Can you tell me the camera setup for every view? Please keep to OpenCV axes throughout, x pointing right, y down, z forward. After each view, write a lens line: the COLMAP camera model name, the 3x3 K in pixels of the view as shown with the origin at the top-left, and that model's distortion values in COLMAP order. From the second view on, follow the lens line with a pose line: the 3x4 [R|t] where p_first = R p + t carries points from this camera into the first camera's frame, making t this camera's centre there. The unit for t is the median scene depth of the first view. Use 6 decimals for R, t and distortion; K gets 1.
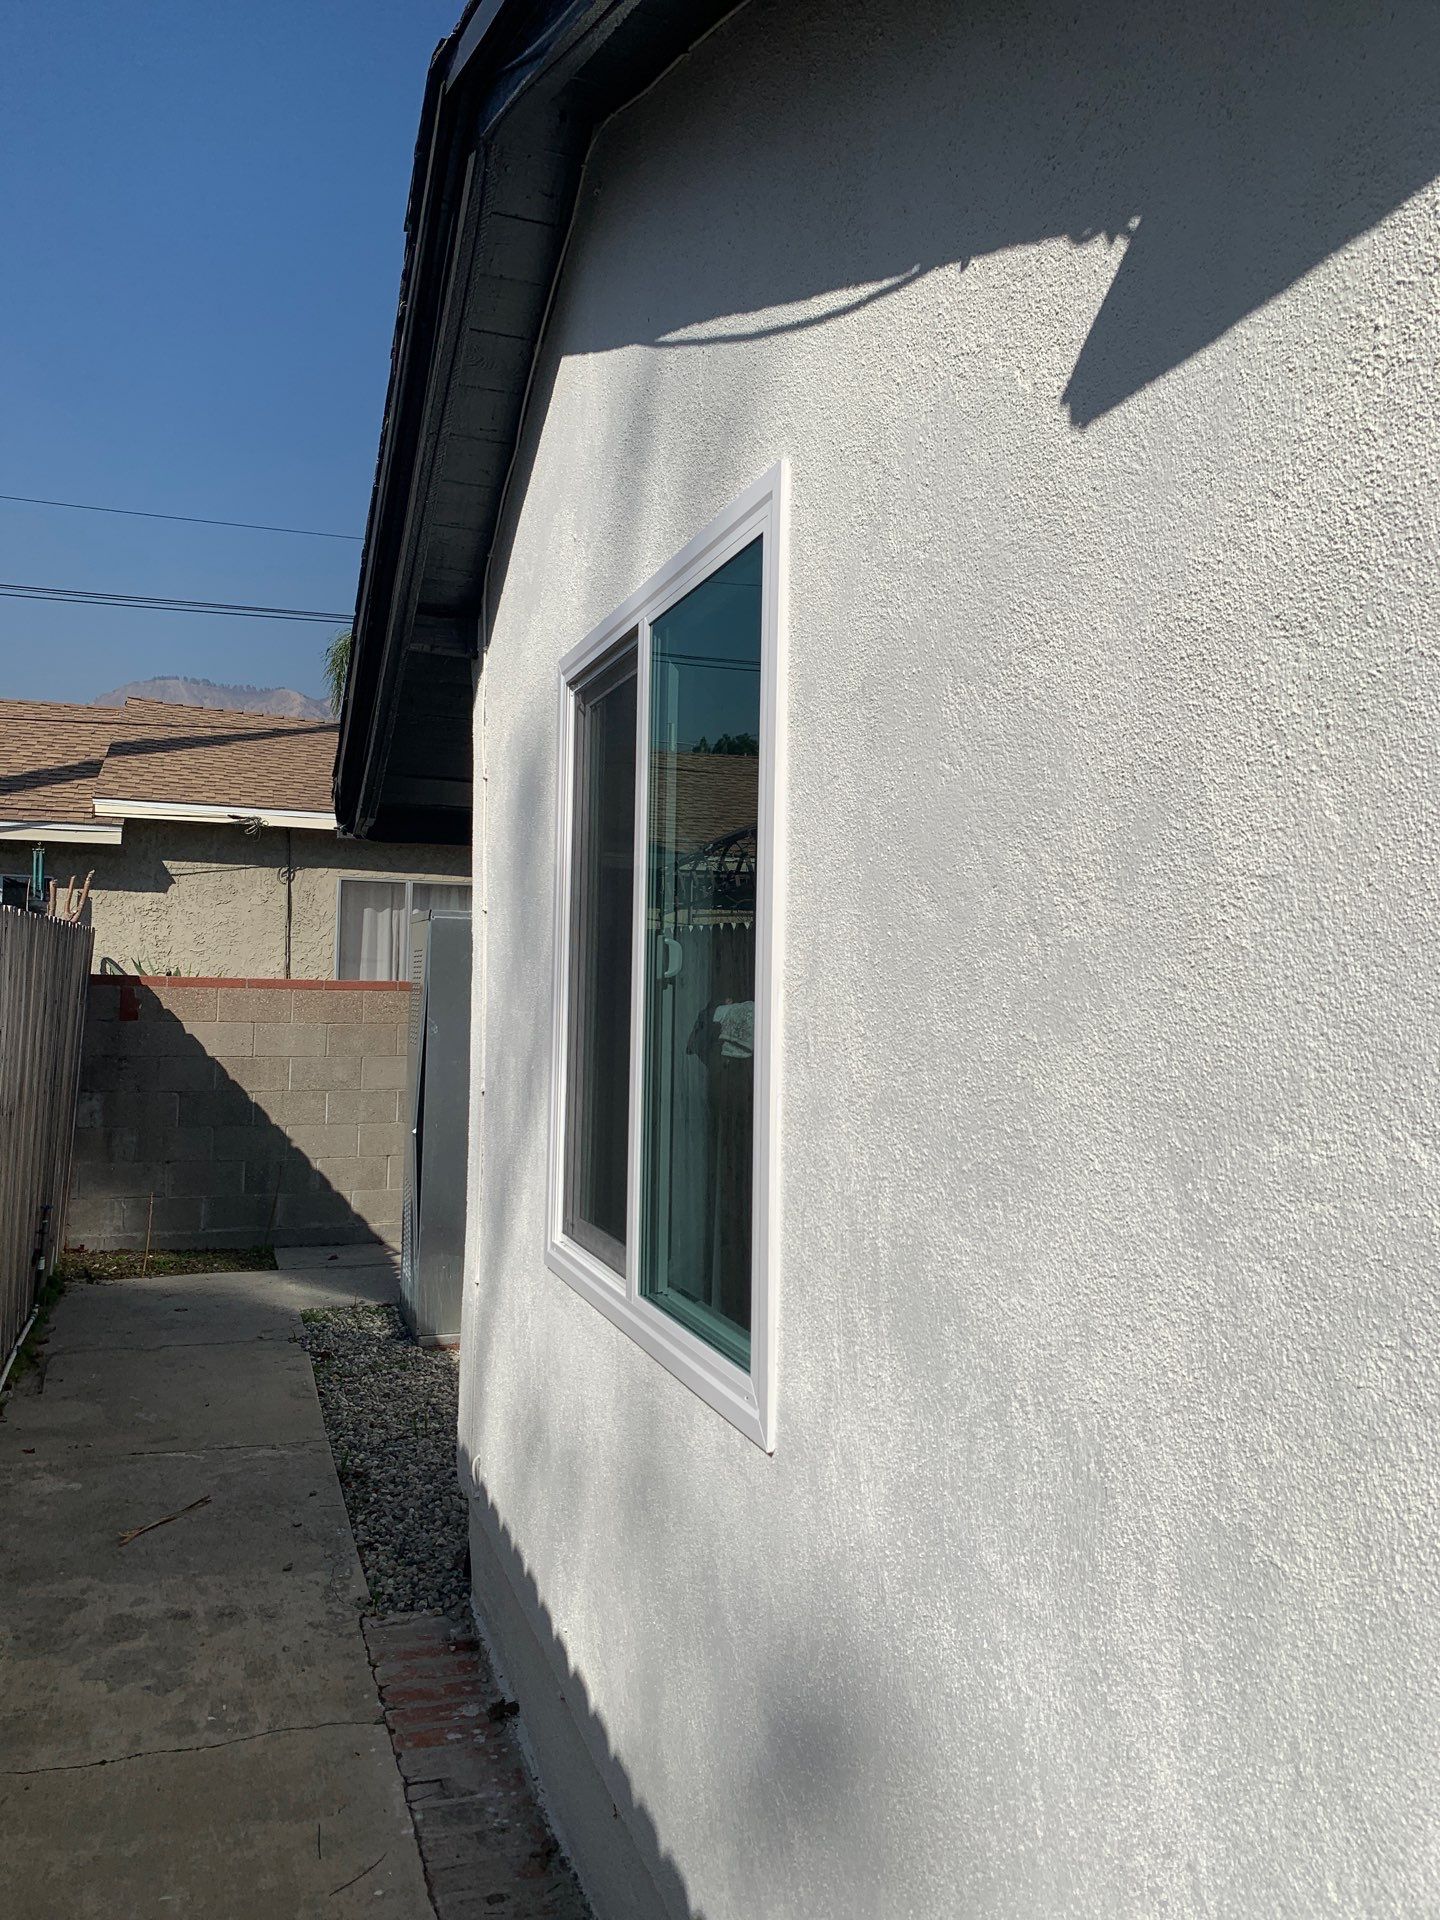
lens RADIAL K [[1455.0, 0, 720.0], [0, 1455.0, 960.0], [0, 0, 1]] dist [0.062174, -0.005983]
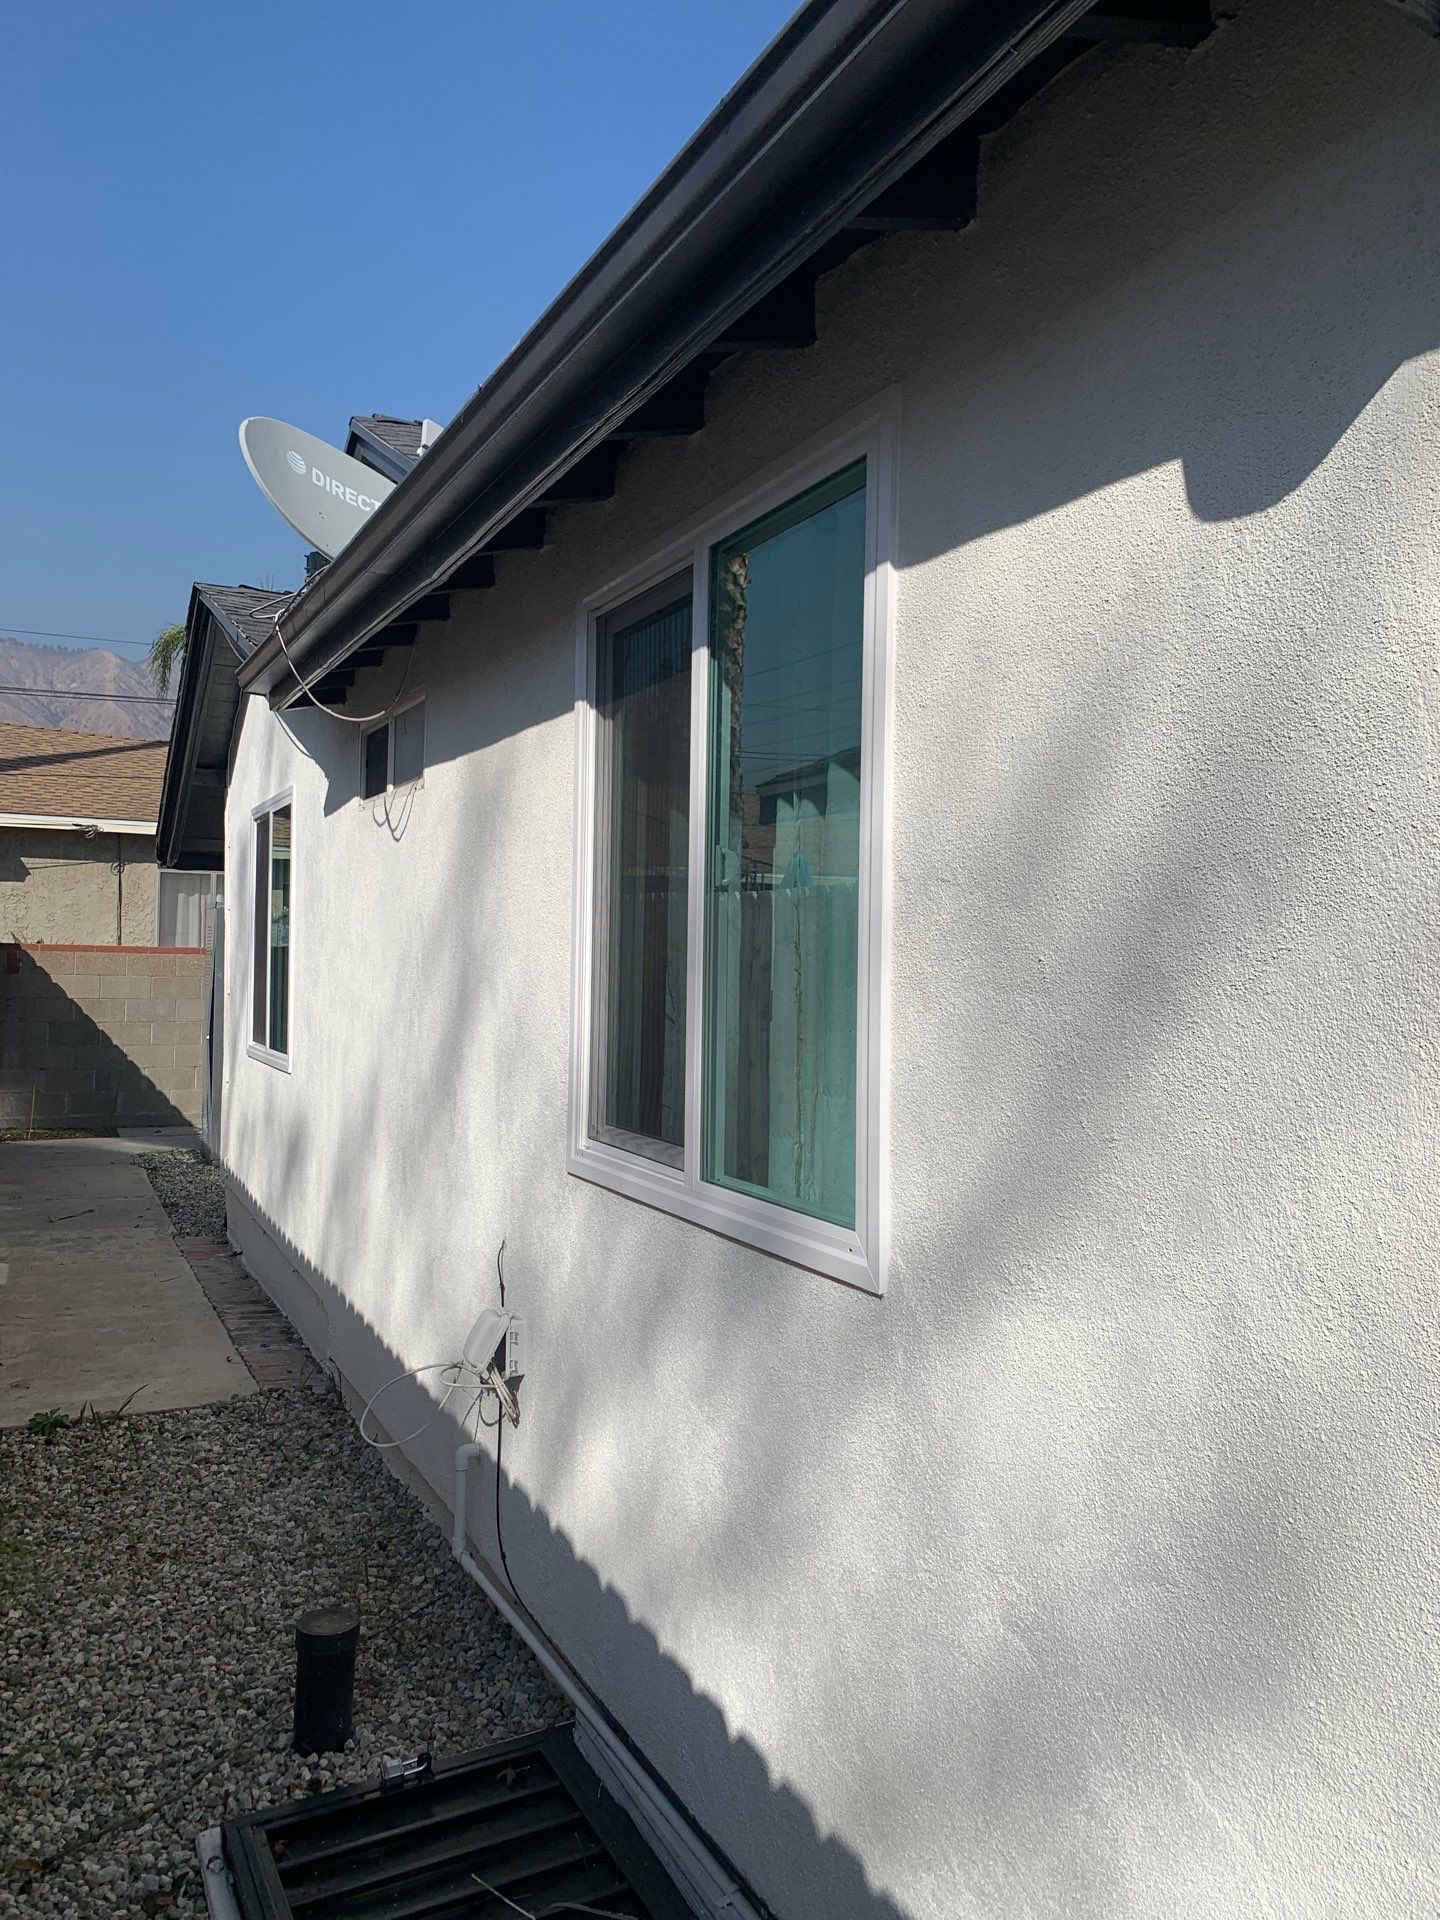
lens RADIAL K [[1536.7, 0, 720.0], [0, 1536.7, 960.0], [0, 0, 1]] dist [0.038847, 0.000239]
pose [[0.995693, -0.003923, 0.092624, 0.153300], [0.002211, 0.999825, 0.018572, -0.000158], [-0.092681, -0.018287, 0.995528, -0.586040]]
